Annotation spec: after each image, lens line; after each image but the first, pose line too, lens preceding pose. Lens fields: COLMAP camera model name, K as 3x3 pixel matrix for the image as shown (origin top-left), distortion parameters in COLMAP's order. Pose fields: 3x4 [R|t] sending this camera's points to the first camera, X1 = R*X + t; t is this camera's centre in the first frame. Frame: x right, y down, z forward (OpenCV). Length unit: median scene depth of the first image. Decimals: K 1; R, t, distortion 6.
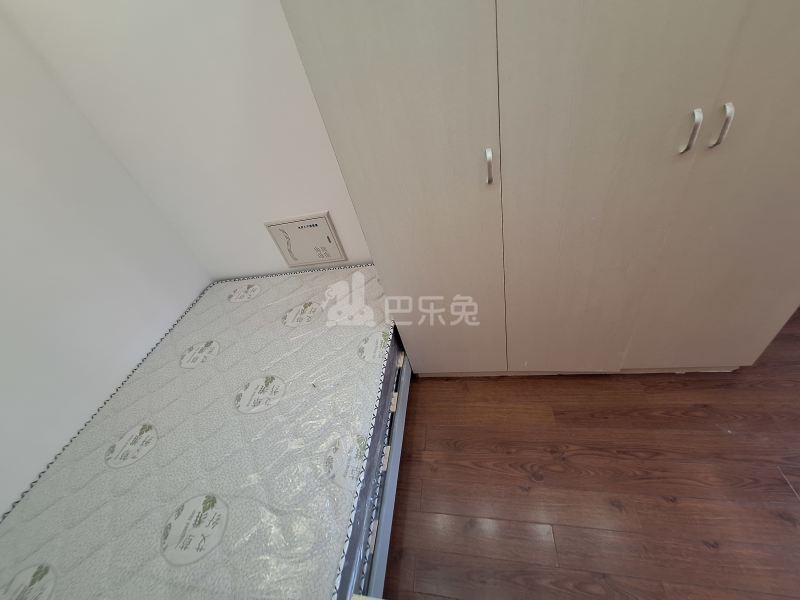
lens RADIAL K [[315.7, 0, 400.8], [0, 315.7, 301.0], [0, 0, 1]] dist [0.000601, -0.000170]
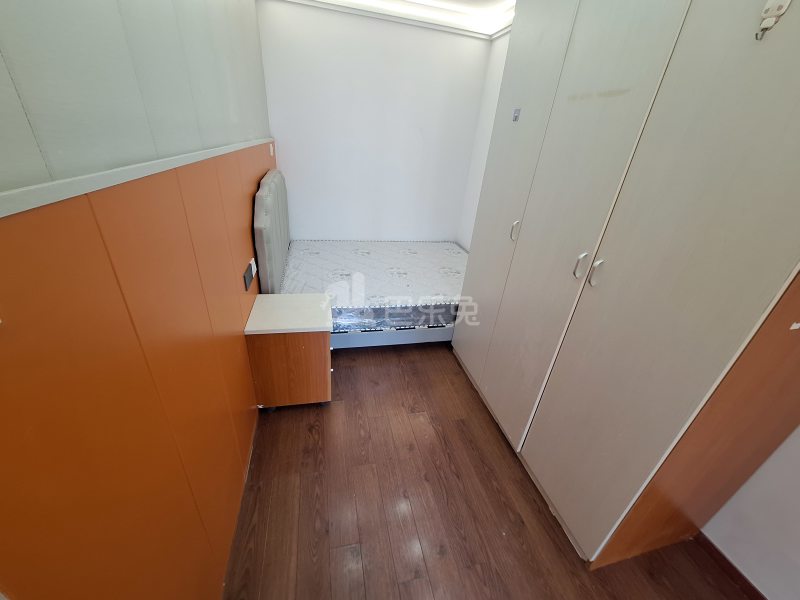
lens RADIAL K [[315.7, 0, 399.9], [0, 315.7, 298.7], [0, 0, 1]] dist [0.000601, -0.000170]
pose [[0.339501, 0.653331, -0.676681, 1.013353], [-0.738069, 0.631005, 0.238931, -0.092496], [0.583090, 0.418320, 0.696430, -0.296486]]
